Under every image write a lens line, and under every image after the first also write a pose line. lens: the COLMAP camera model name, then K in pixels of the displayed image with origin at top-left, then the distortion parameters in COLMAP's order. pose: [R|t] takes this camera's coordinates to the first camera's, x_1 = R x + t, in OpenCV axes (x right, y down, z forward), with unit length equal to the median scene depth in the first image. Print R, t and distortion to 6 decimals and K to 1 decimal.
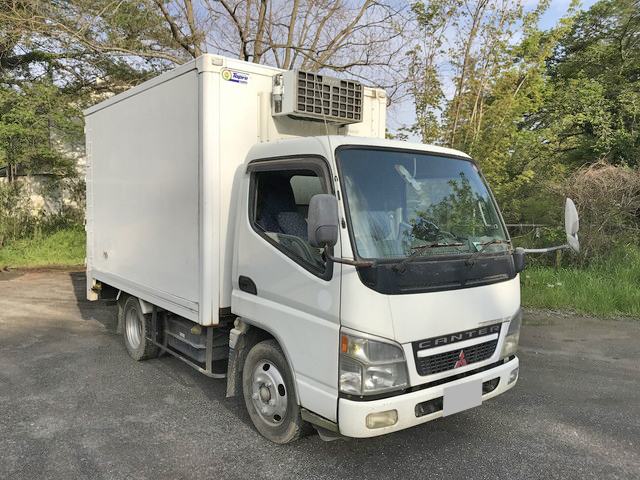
lens RADIAL K [[527.3, 0, 320.2], [0, 527.3, 241.9], [0, 0, 1]] dist [0.008471, -0.004238]
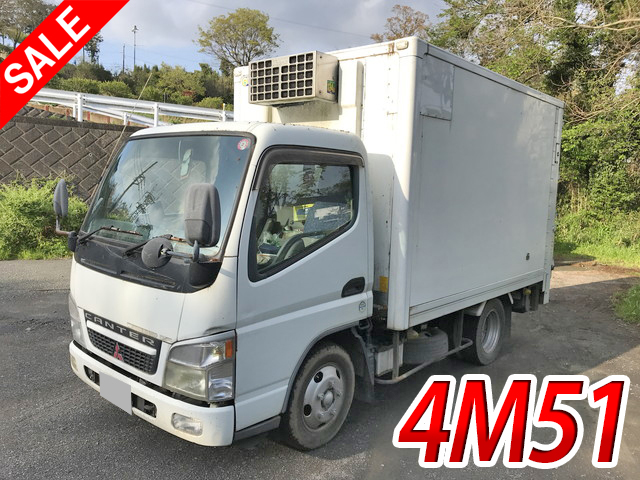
lens RADIAL K [[527.3, 0, 320.2], [0, 527.3, 237.9], [0, 0, 1]] dist [0.008471, -0.004238]
pose [[0.175513, 0.097081, -0.979679, 0.982925], [-0.099962, 0.991740, 0.080367, -0.075778], [0.979389, 0.083825, 0.183767, 0.920701]]
